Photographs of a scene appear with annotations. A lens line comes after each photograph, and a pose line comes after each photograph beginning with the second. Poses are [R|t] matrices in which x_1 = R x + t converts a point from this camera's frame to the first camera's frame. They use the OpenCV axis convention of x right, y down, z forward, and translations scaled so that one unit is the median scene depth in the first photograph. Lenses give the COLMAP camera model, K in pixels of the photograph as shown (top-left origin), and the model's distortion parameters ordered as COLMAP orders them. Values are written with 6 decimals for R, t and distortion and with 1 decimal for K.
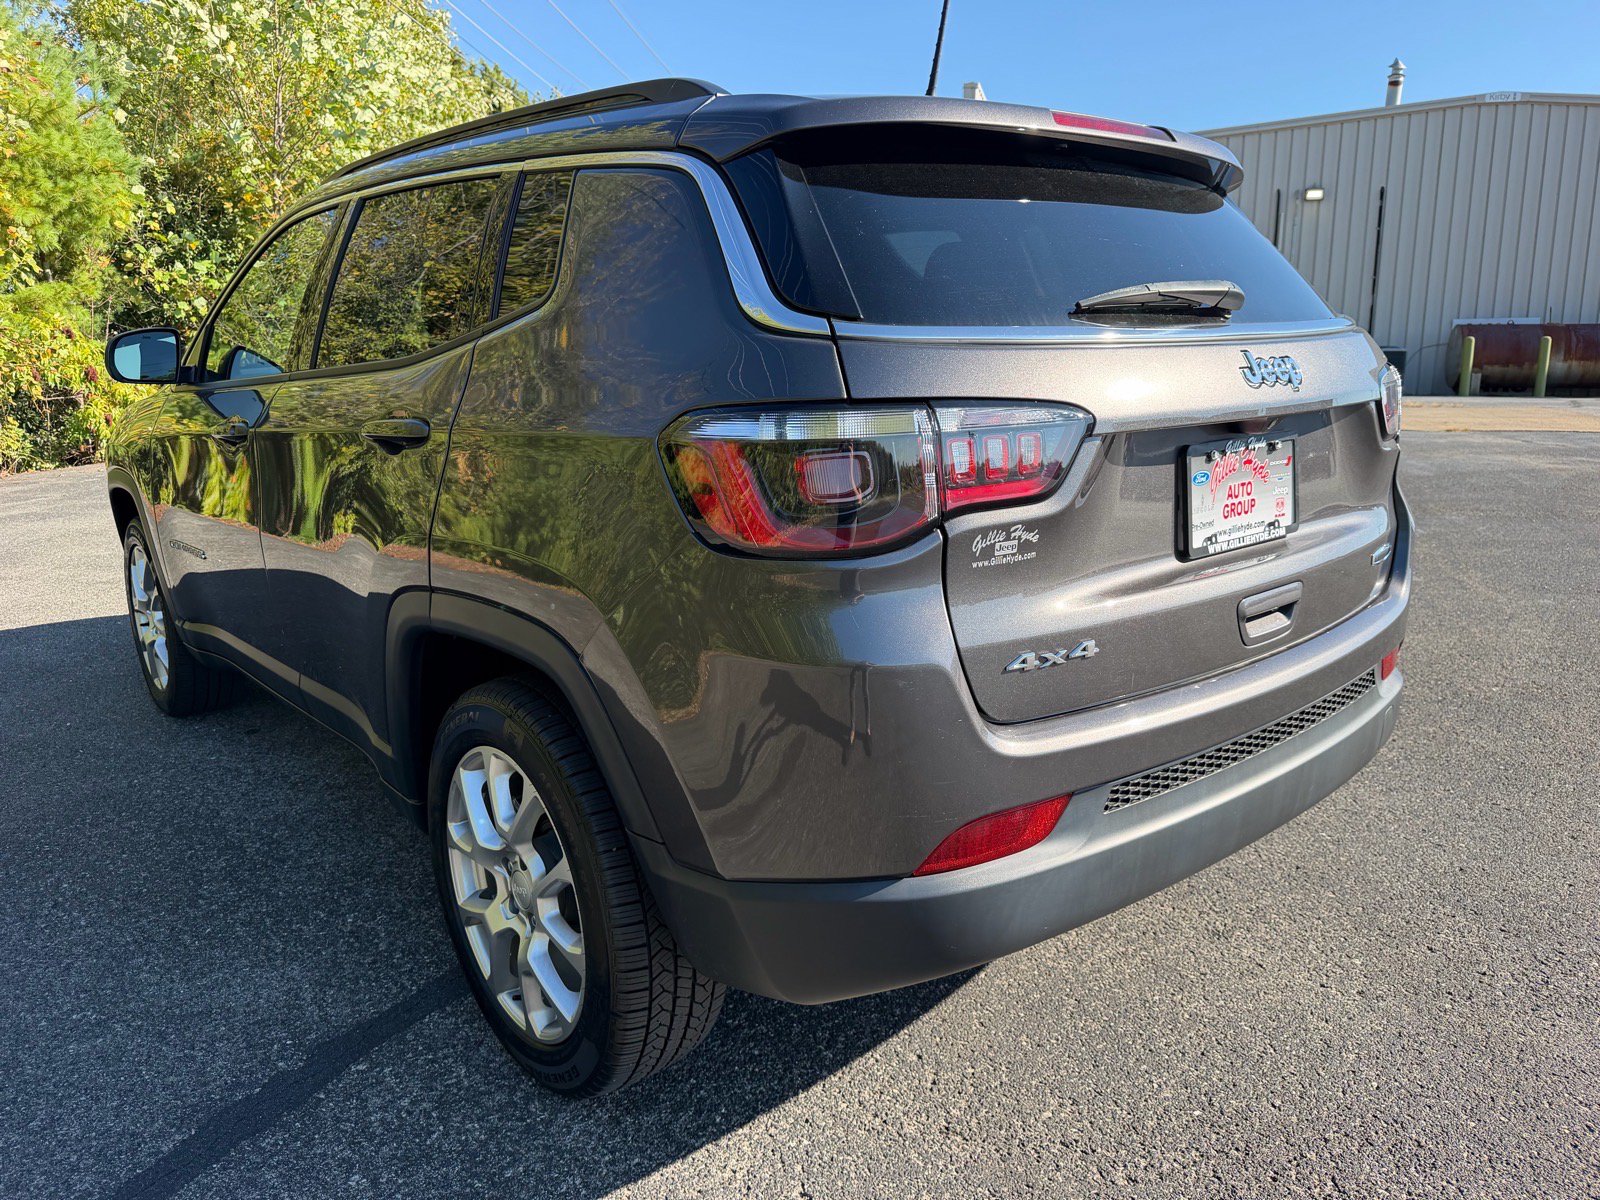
lens RADIAL K [[1224.4, 0, 848.8], [0, 1224.4, 618.6], [0, 0, 1]] dist [0.074558, -0.143576]
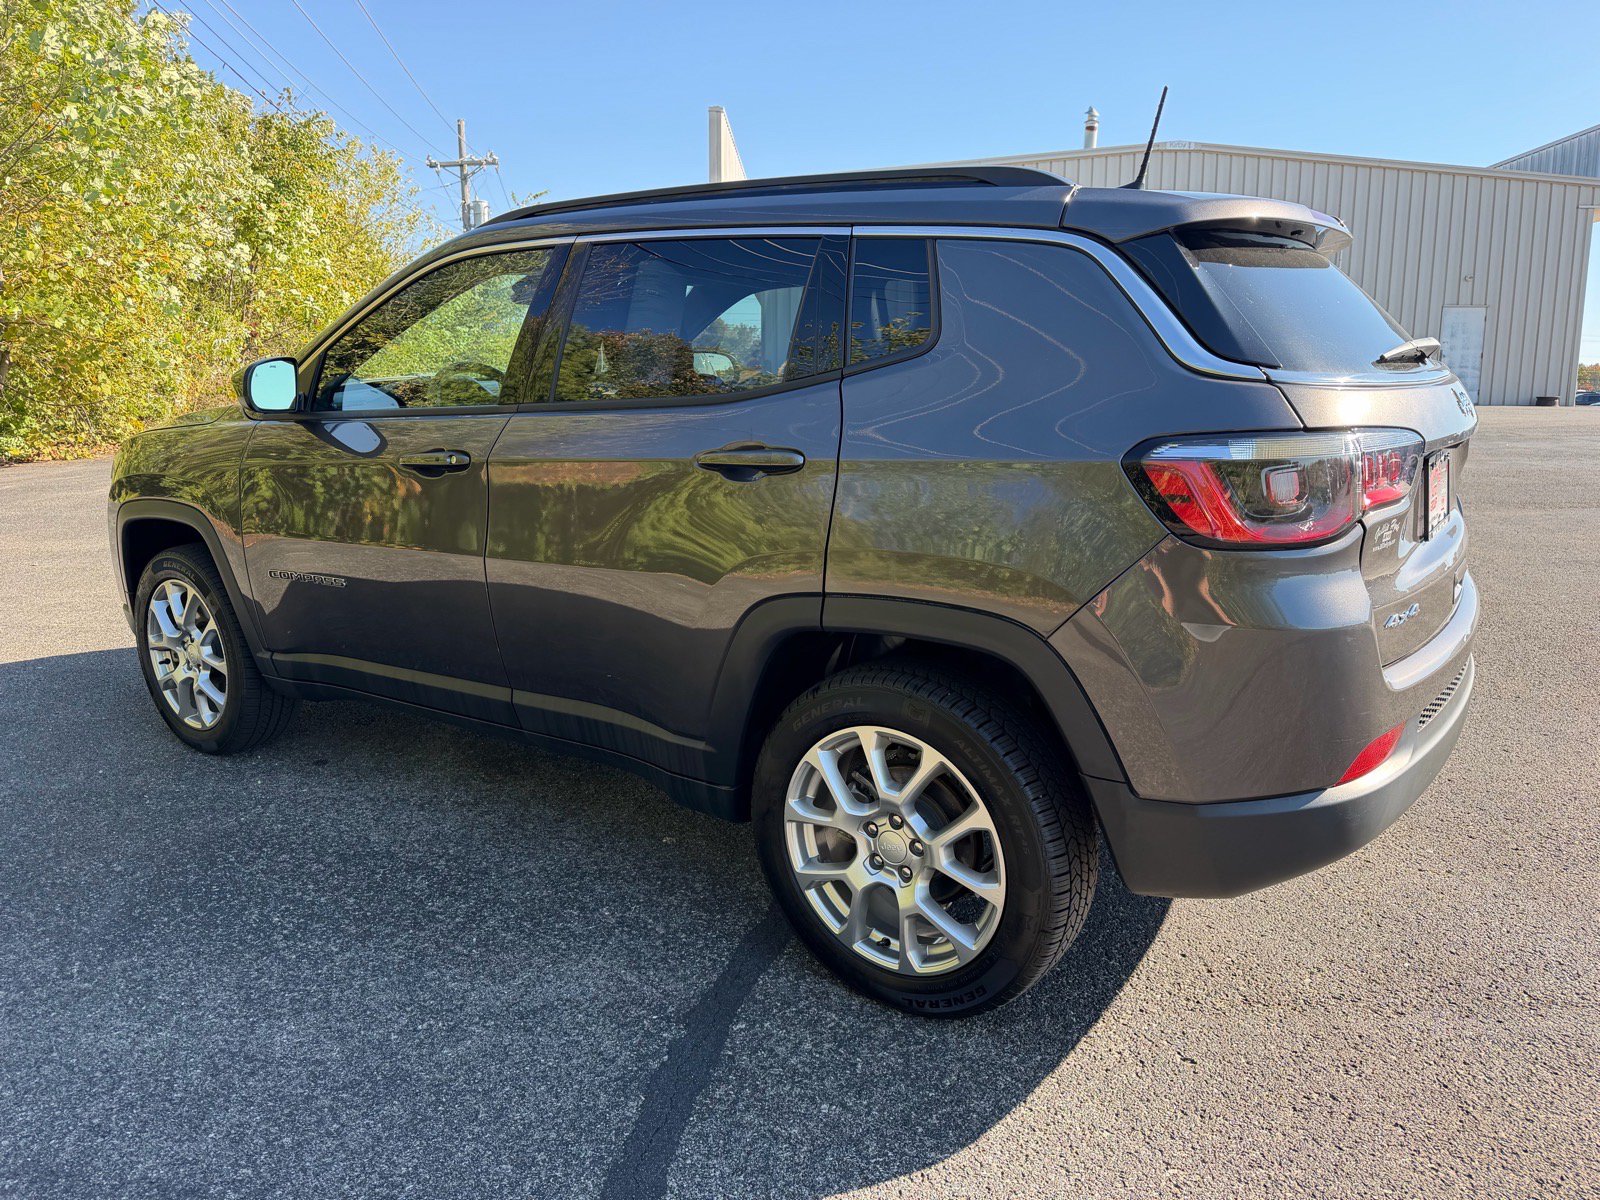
lens RADIAL K [[1224.4, 0, 848.8], [0, 1224.4, 618.6], [0, 0, 1]] dist [0.074558, -0.143576]
pose [[0.962340, -0.051842, 0.266860, -0.578513], [0.054126, 0.998533, -0.001205, 0.001815], [-0.266406, 0.015604, 0.963735, -0.106611]]
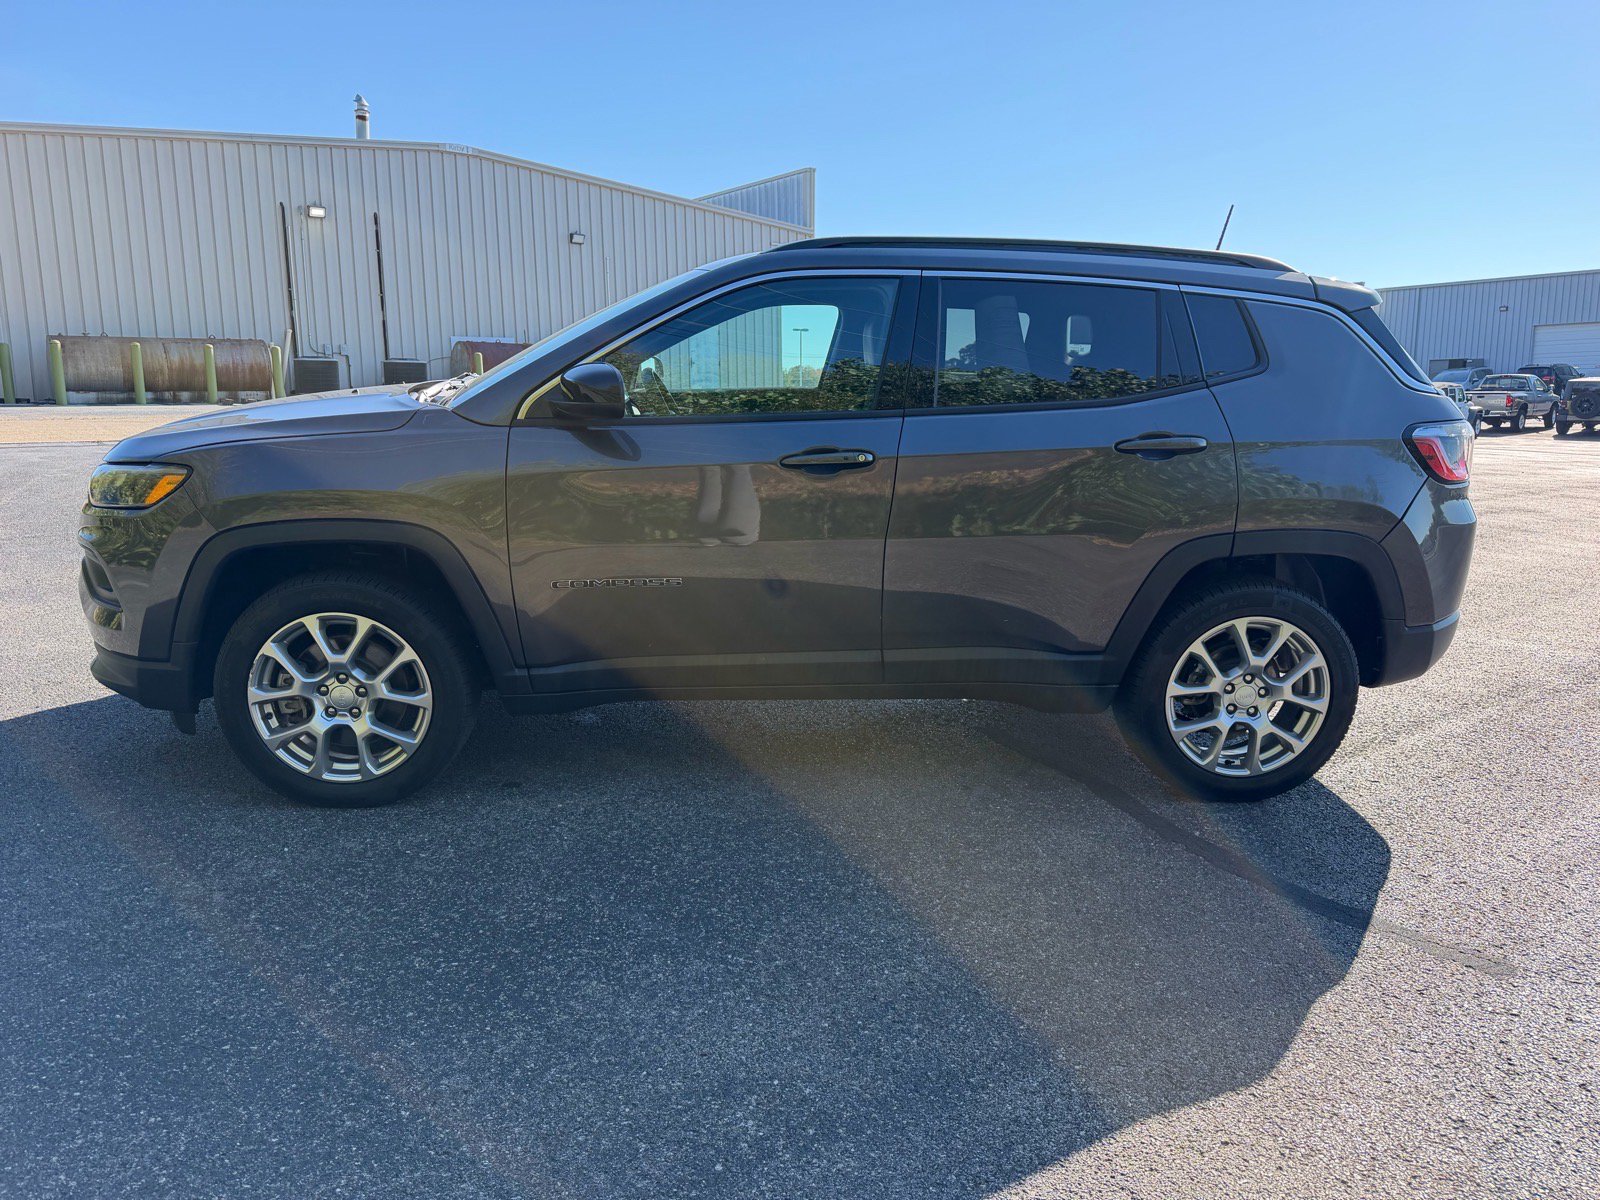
lens RADIAL K [[1224.4, 0, 848.8], [0, 1224.4, 618.6], [0, 0, 1]] dist [0.074558, -0.143576]
pose [[0.536407, -0.154270, 0.829740, -1.914930], [0.157655, 0.984162, 0.081060, -0.118827], [-0.829103, 0.087331, 0.552233, 0.448713]]
